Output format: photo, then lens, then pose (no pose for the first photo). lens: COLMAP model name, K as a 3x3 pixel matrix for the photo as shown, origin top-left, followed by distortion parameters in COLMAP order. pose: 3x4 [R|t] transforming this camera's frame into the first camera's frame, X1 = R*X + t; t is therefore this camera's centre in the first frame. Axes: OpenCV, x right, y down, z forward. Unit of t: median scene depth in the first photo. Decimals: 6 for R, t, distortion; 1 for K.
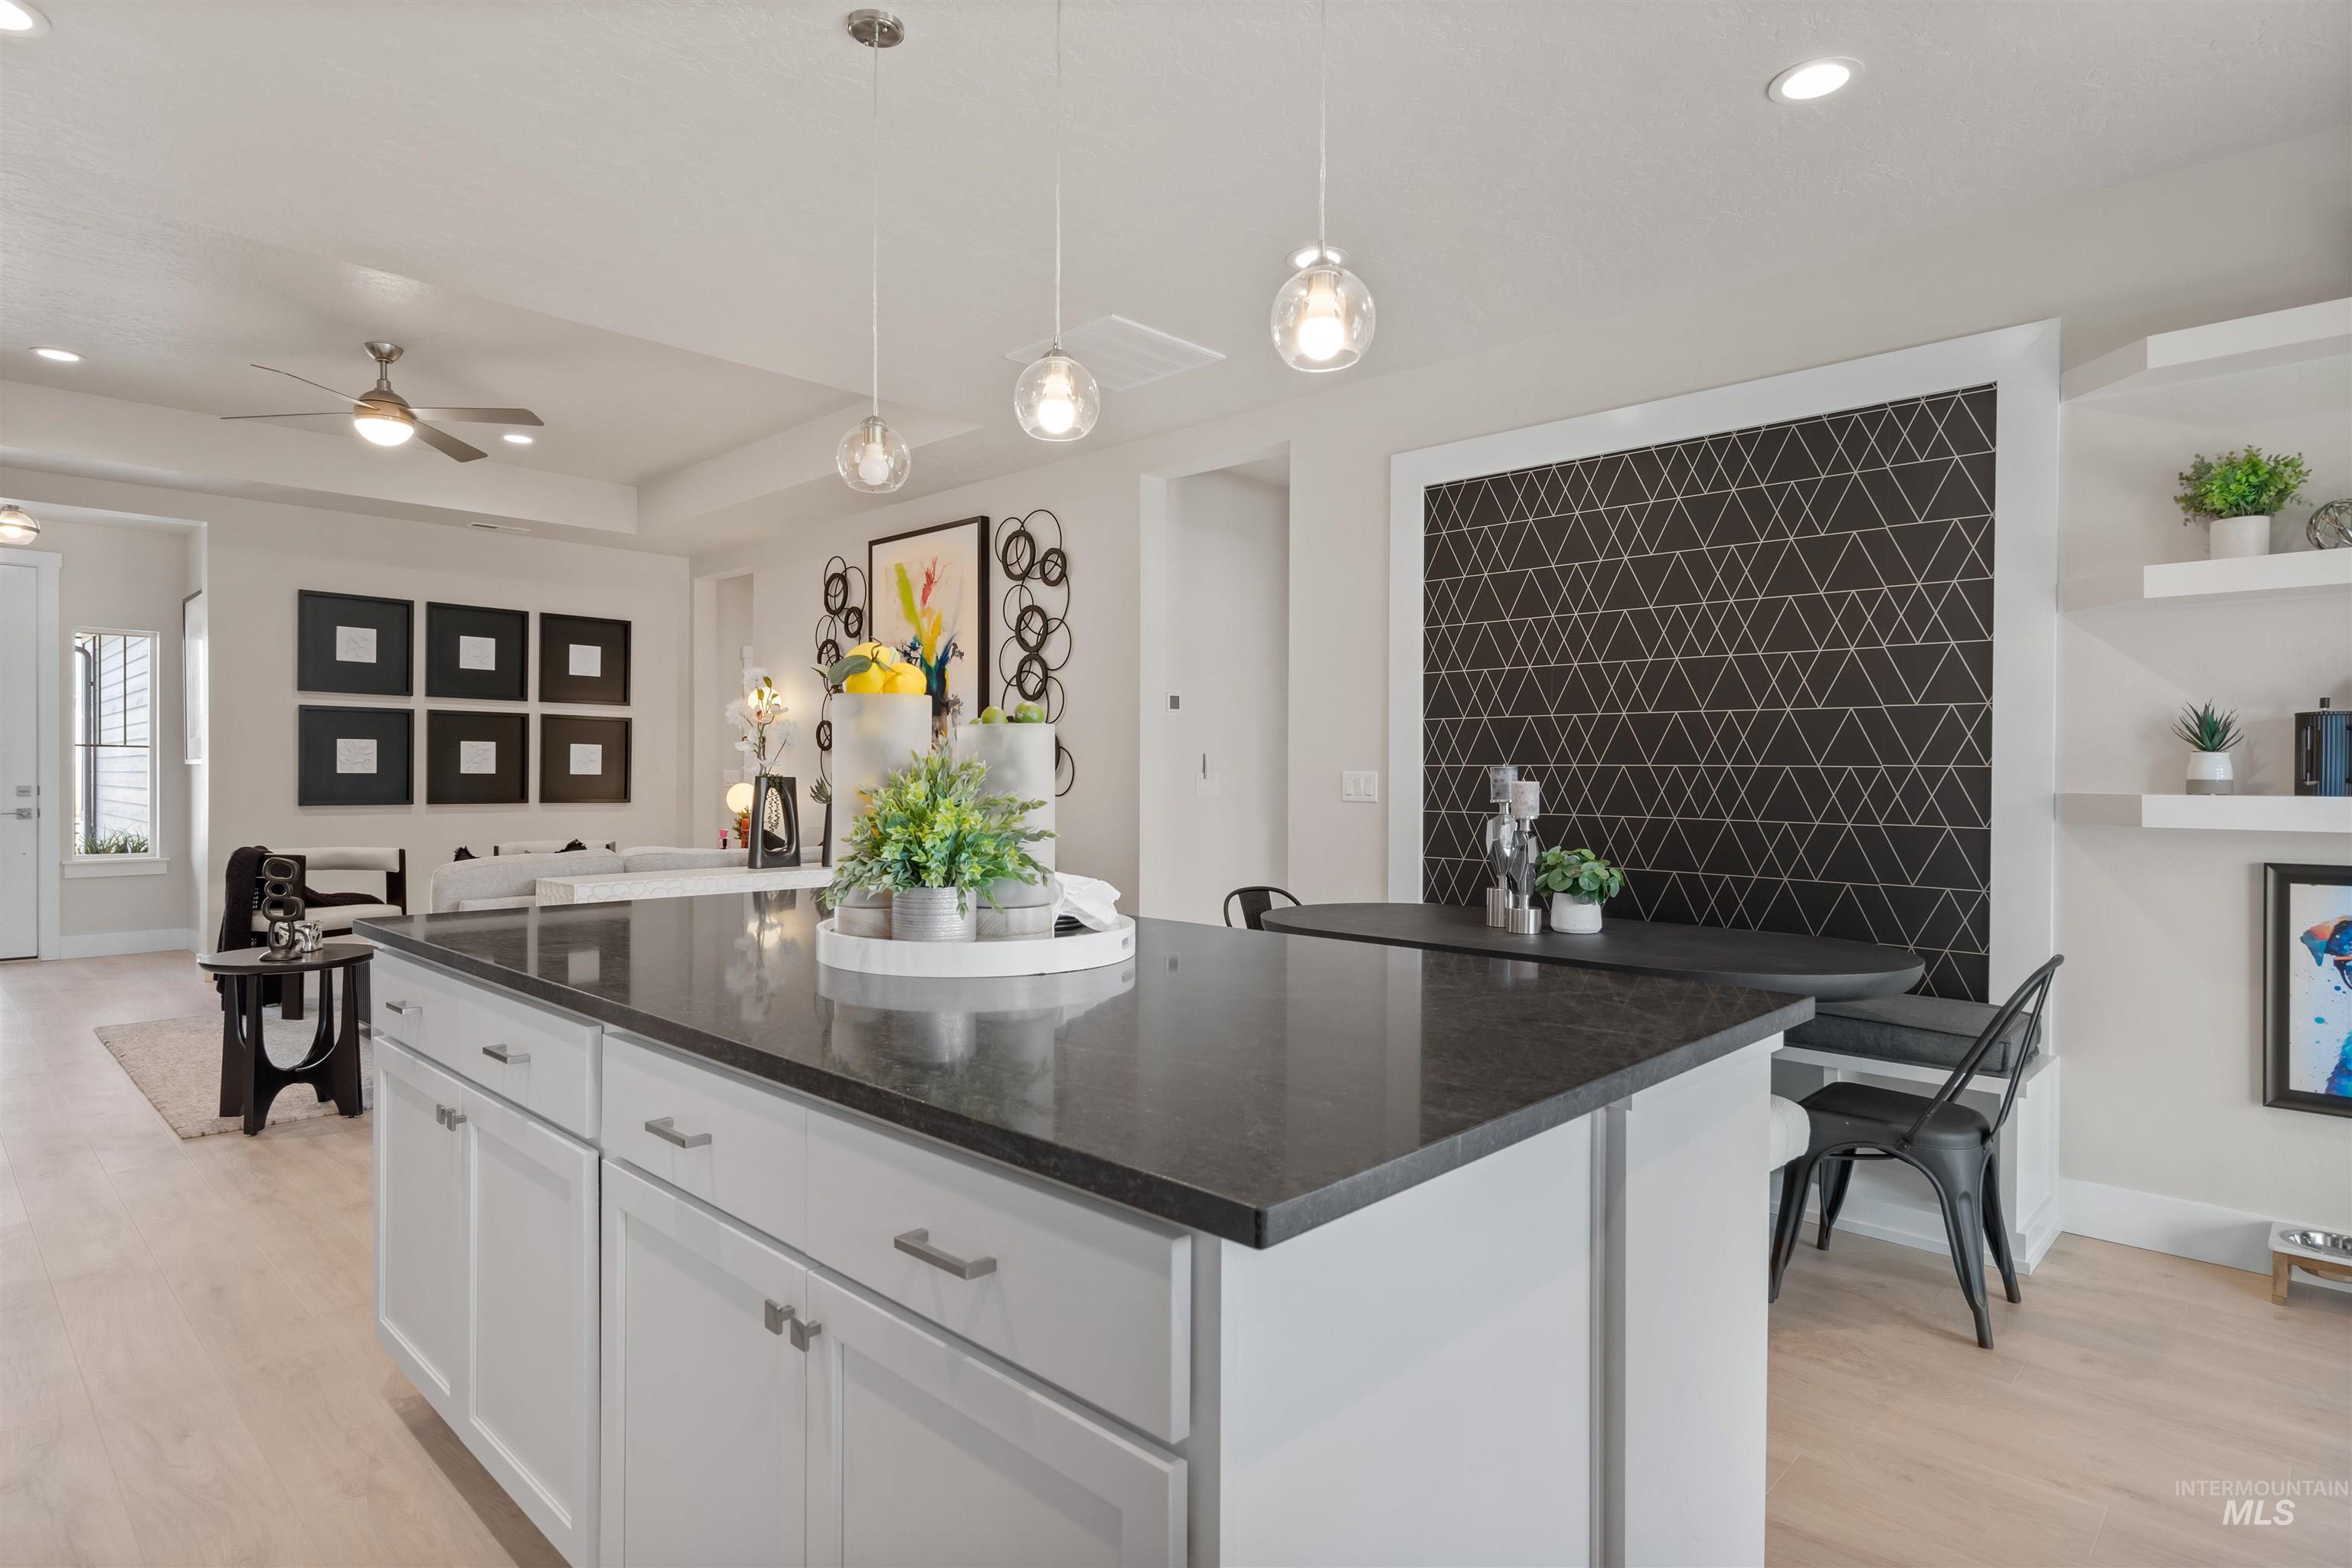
lens RADIAL K [[1248.6, 0, 1172.4], [0, 1248.6, 783.3], [0, 0, 1]] dist [-0.000808, 0.000290]
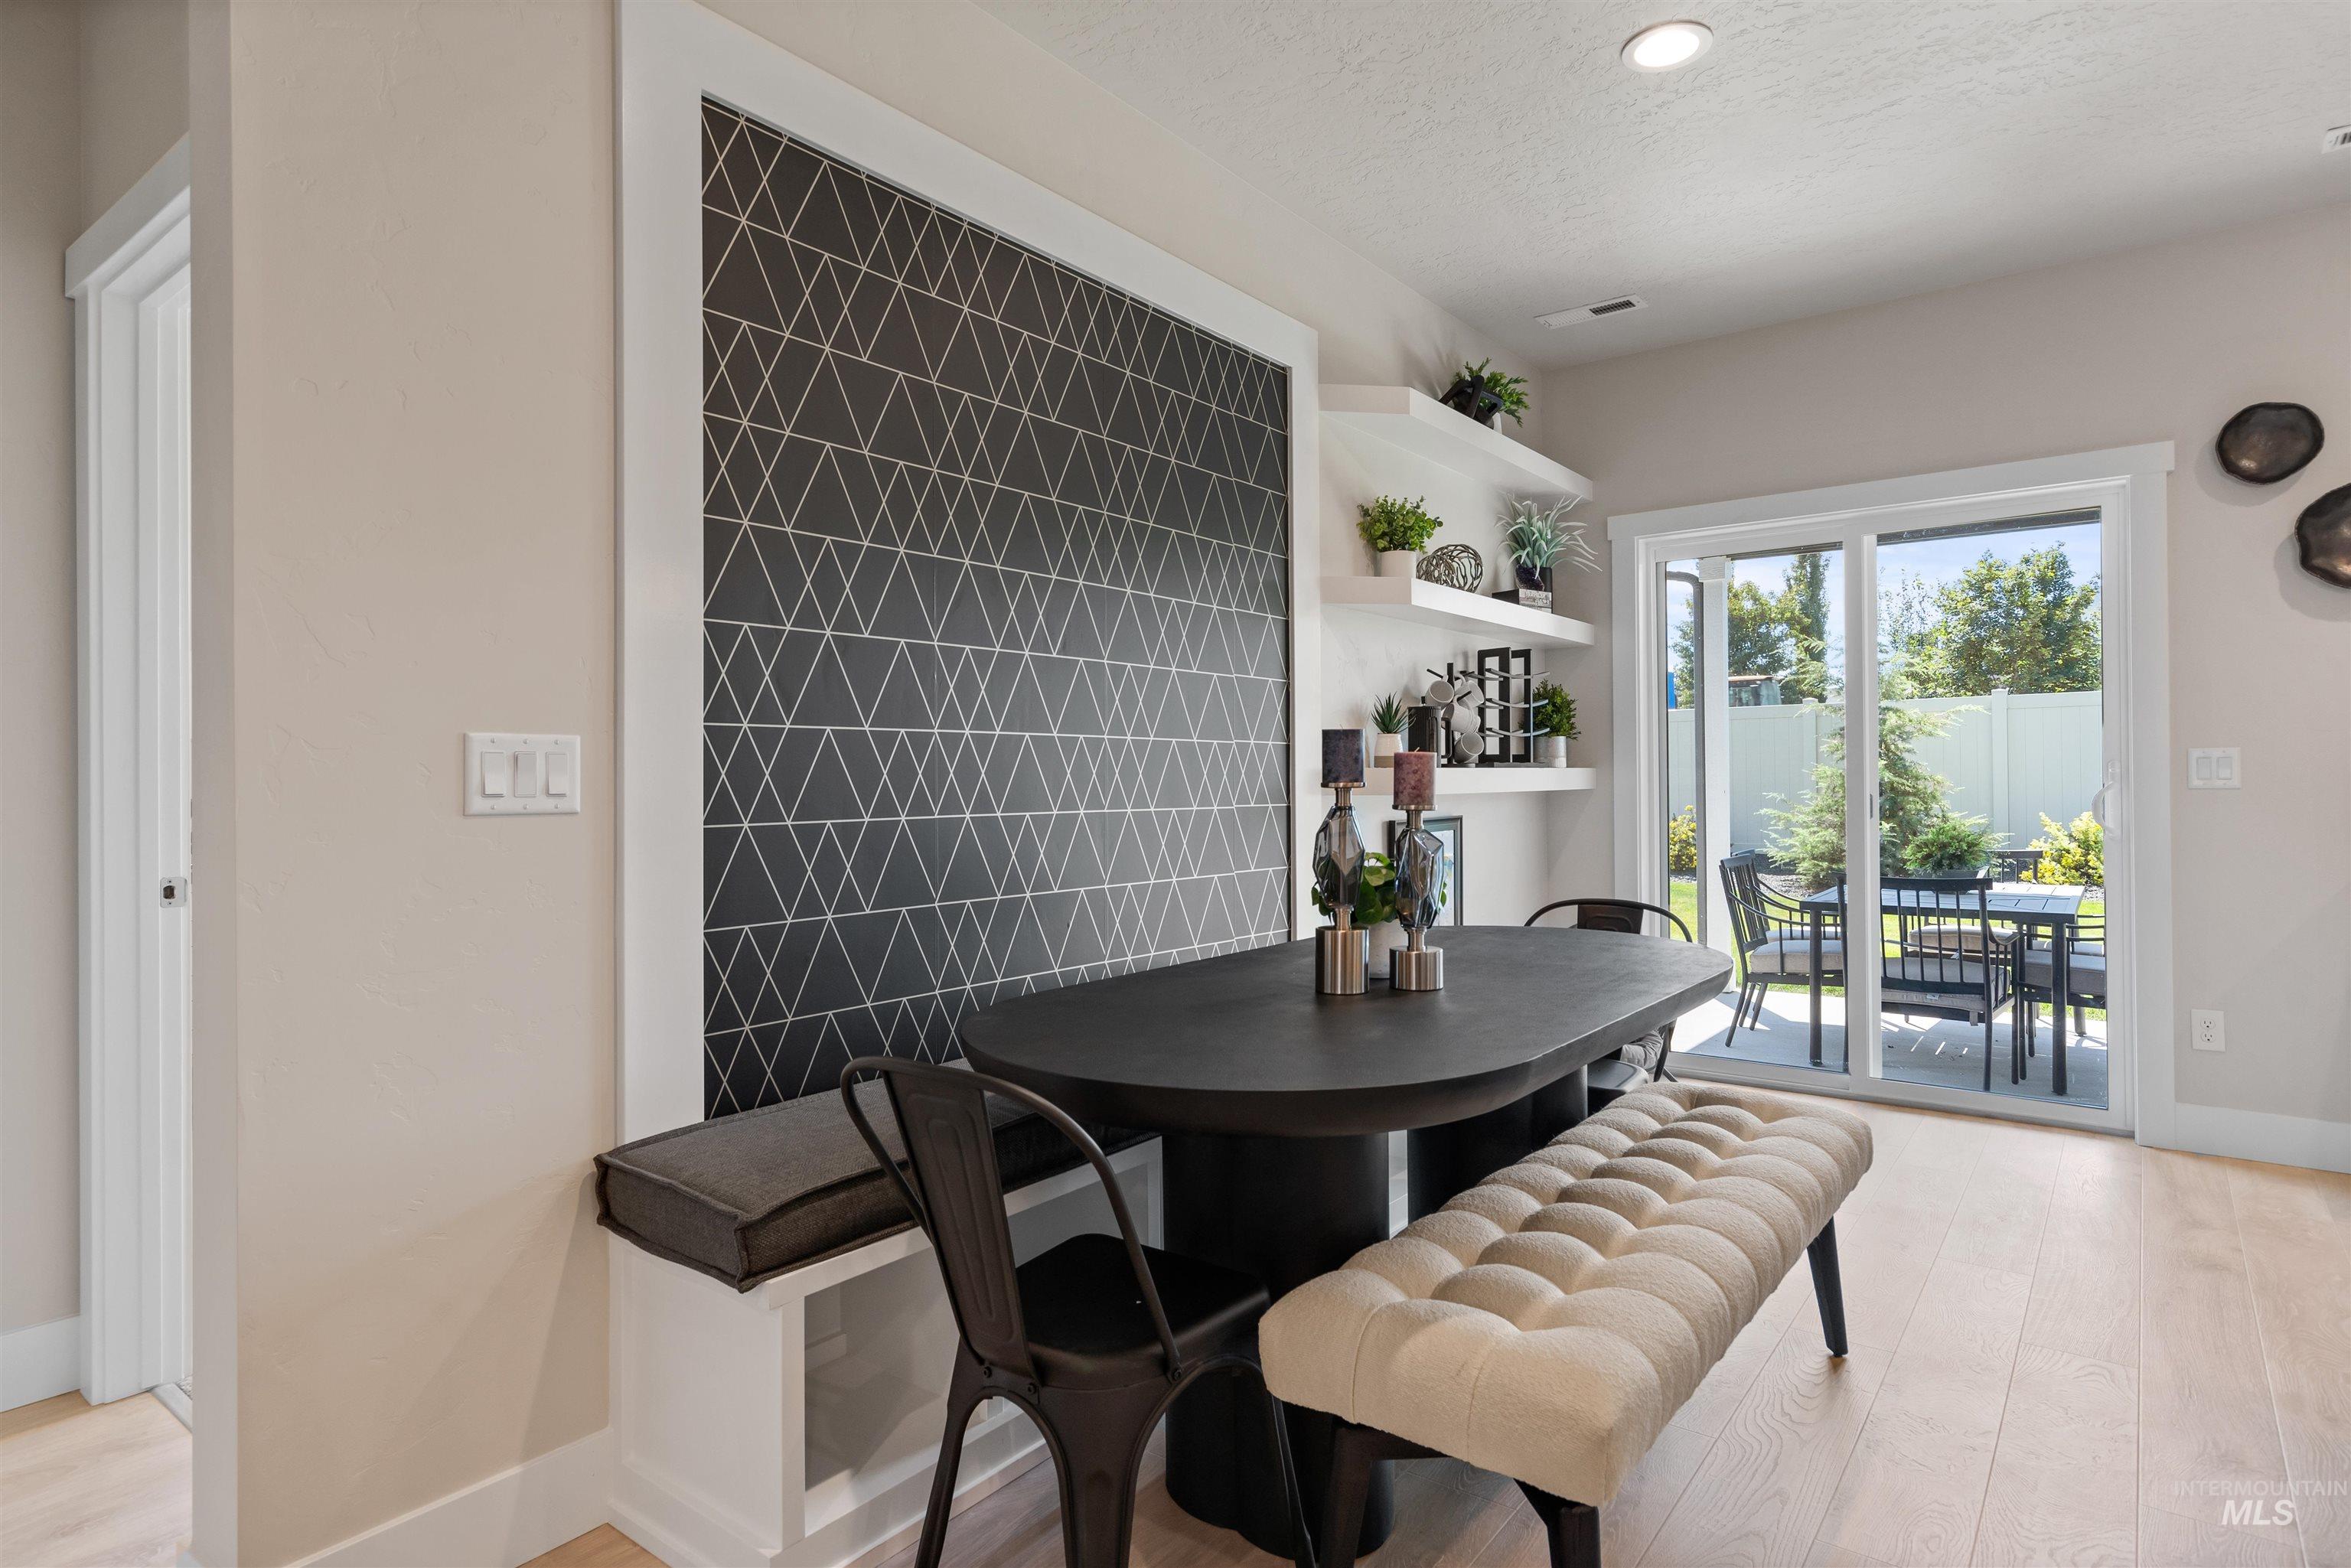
lens RADIAL K [[1248.0, 0, 1172.6], [0, 1248.0, 768.2], [0, 0, 1]] dist [-0.000808, 0.000290]
pose [[-0.103920, -0.007797, 0.994555, -0.281005], [0.004795, 0.999954, 0.008340, -0.001406], [-0.994574, 0.005636, -0.103877, 0.964748]]
